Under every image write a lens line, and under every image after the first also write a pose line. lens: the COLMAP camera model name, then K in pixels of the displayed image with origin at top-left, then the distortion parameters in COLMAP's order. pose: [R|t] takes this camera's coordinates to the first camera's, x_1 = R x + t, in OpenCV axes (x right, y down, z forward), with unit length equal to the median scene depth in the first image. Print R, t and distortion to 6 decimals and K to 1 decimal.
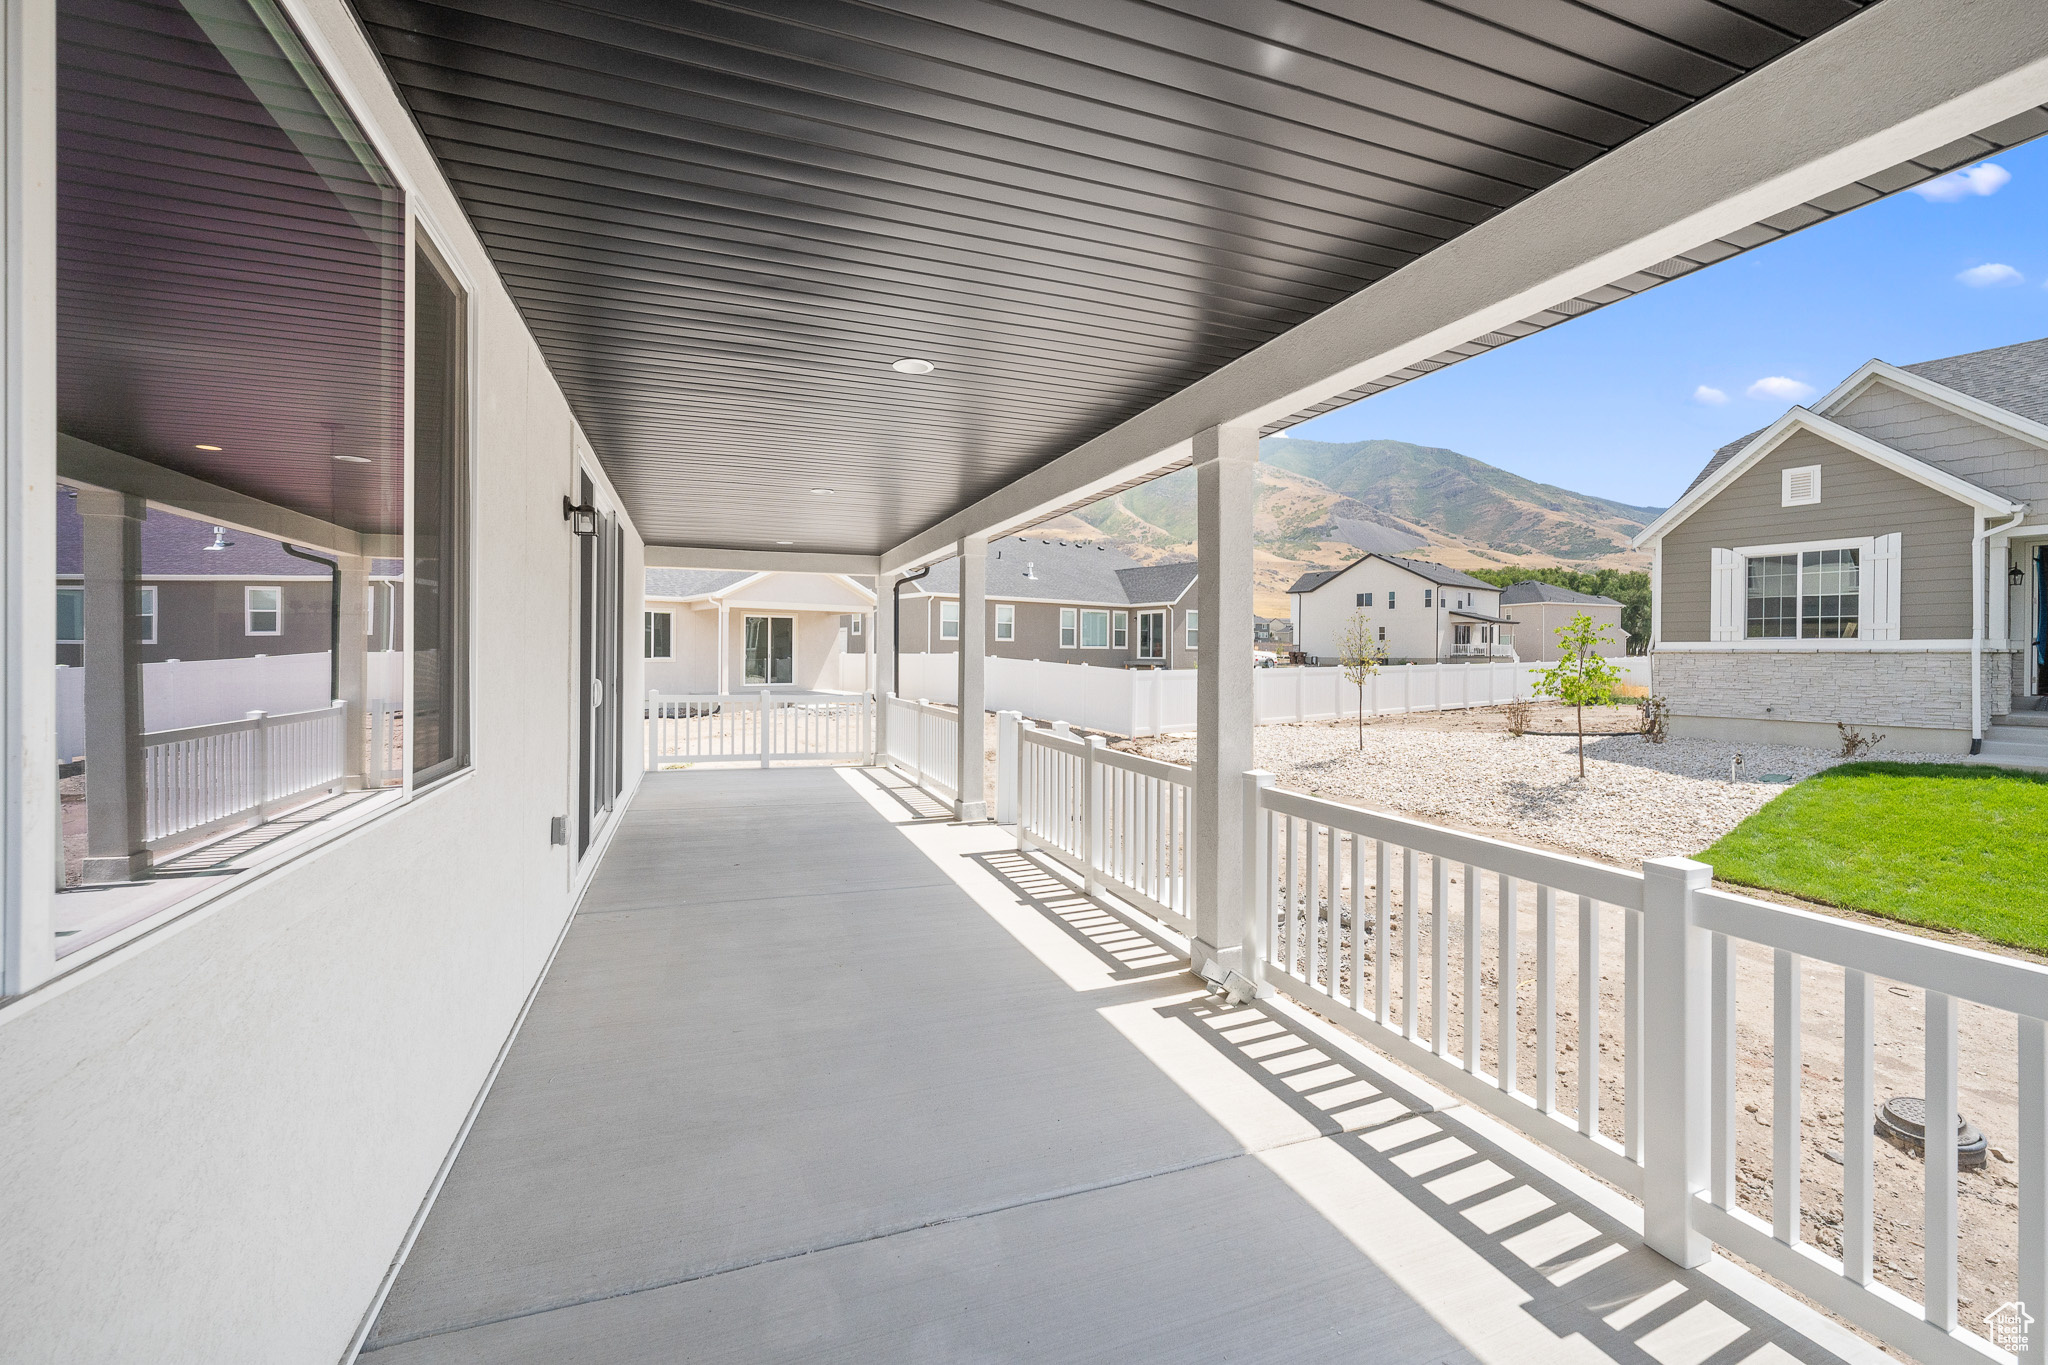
lens RADIAL K [[836.5, 0, 1032.5], [0, 836.5, 662.5], [0, 0, 1]] dist [0.000794, -0.001507]
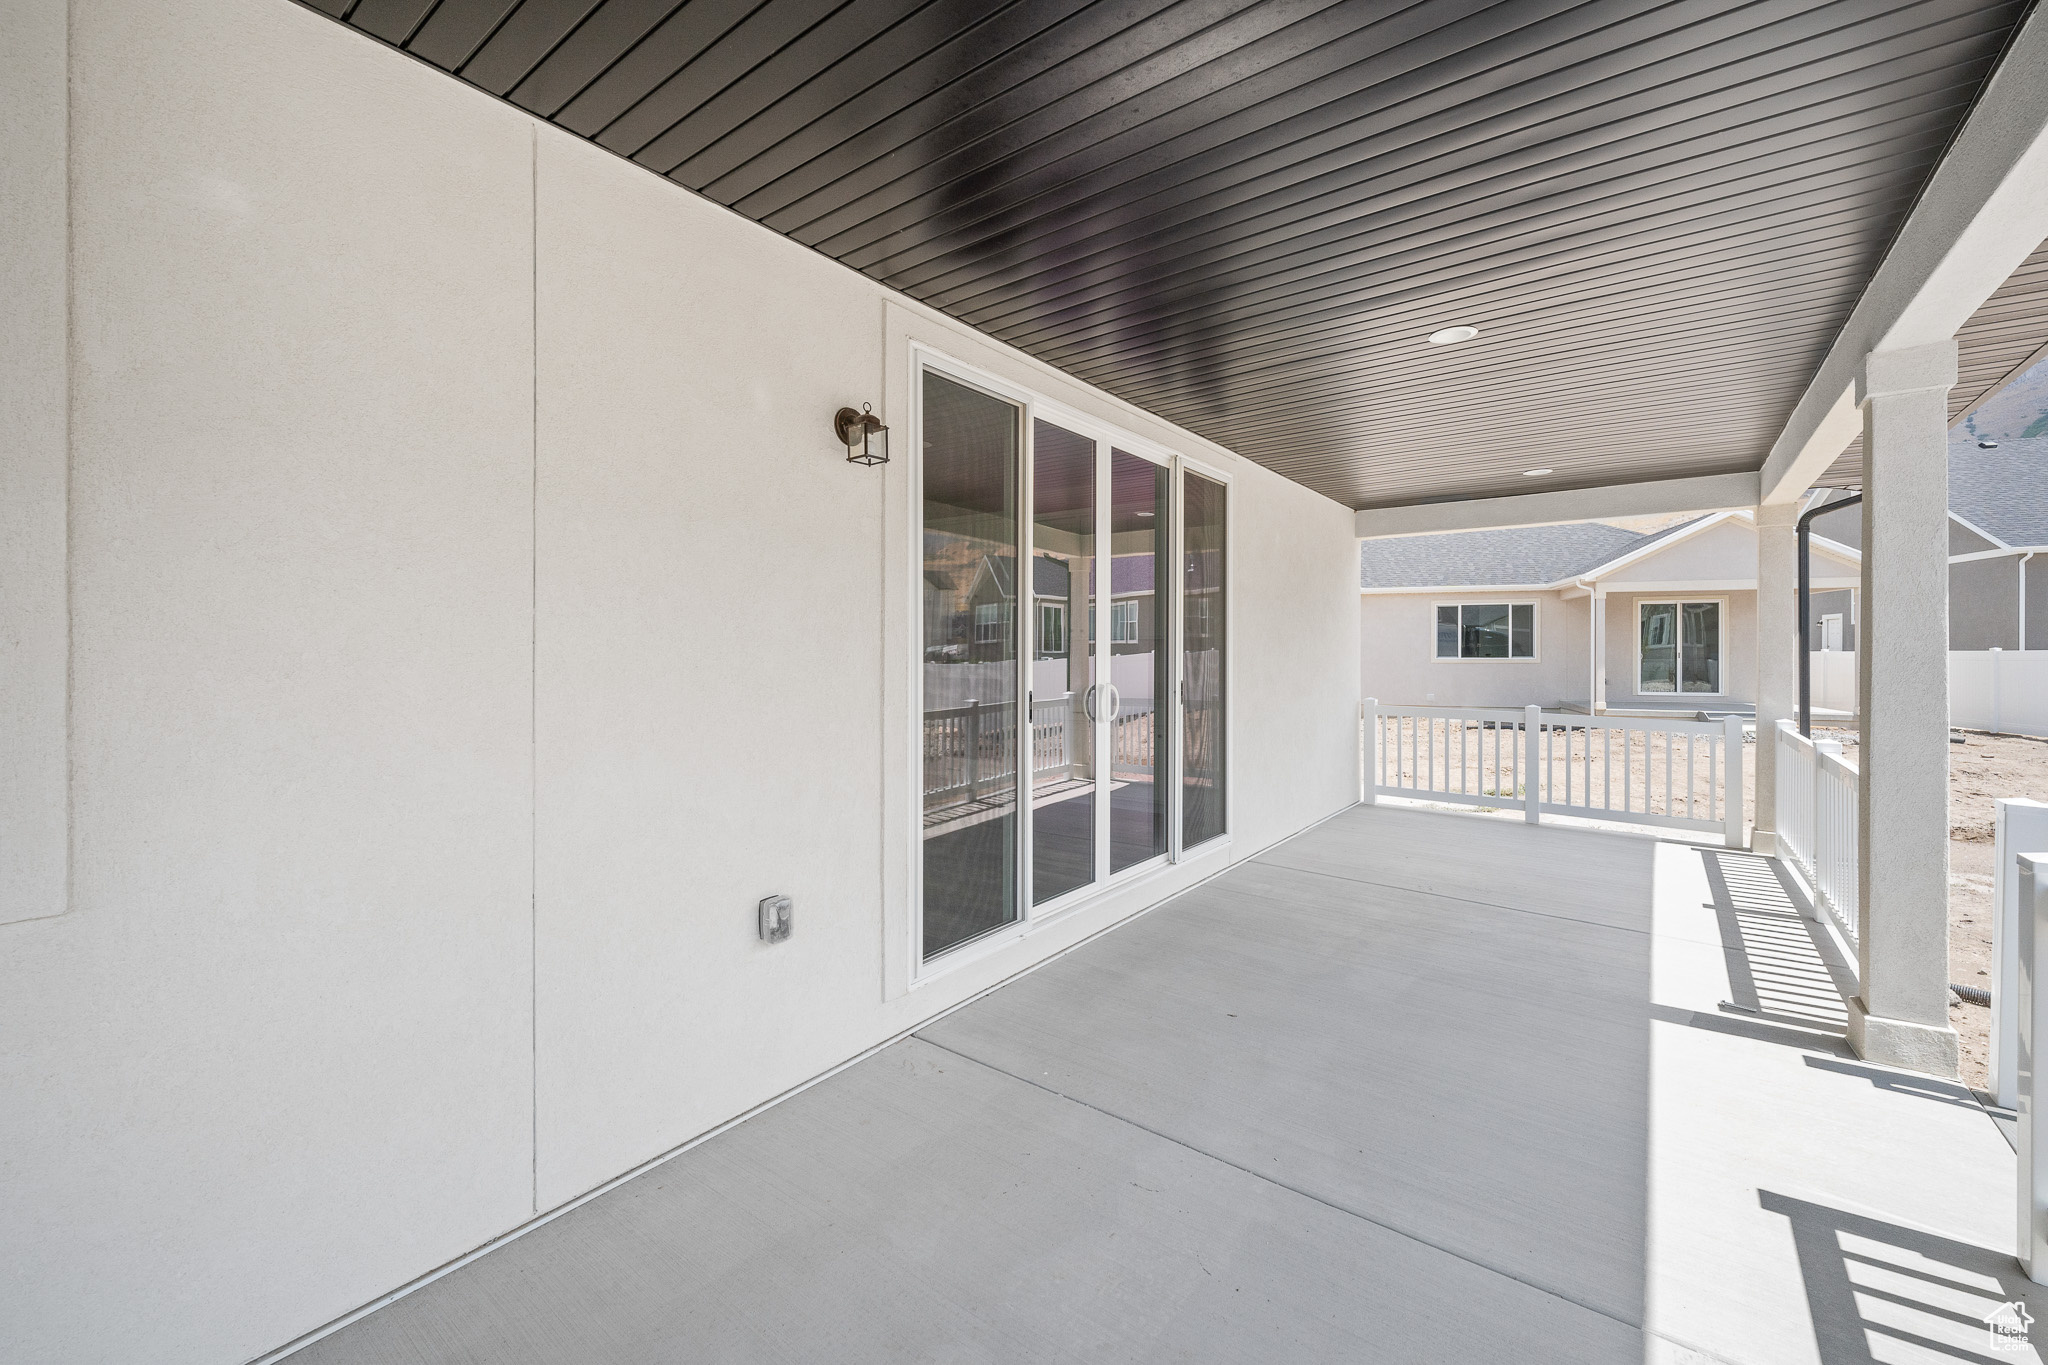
lens RADIAL K [[836.5, 0, 1024.7], [0, 836.5, 668.3], [0, 0, 1]] dist [0.000794, -0.001507]
pose [[0.526175, 0.012103, -0.850290, 0.028307], [-0.006660, 0.999927, 0.010112, -0.000149], [0.850350, 0.000343, 0.526217, 0.295439]]
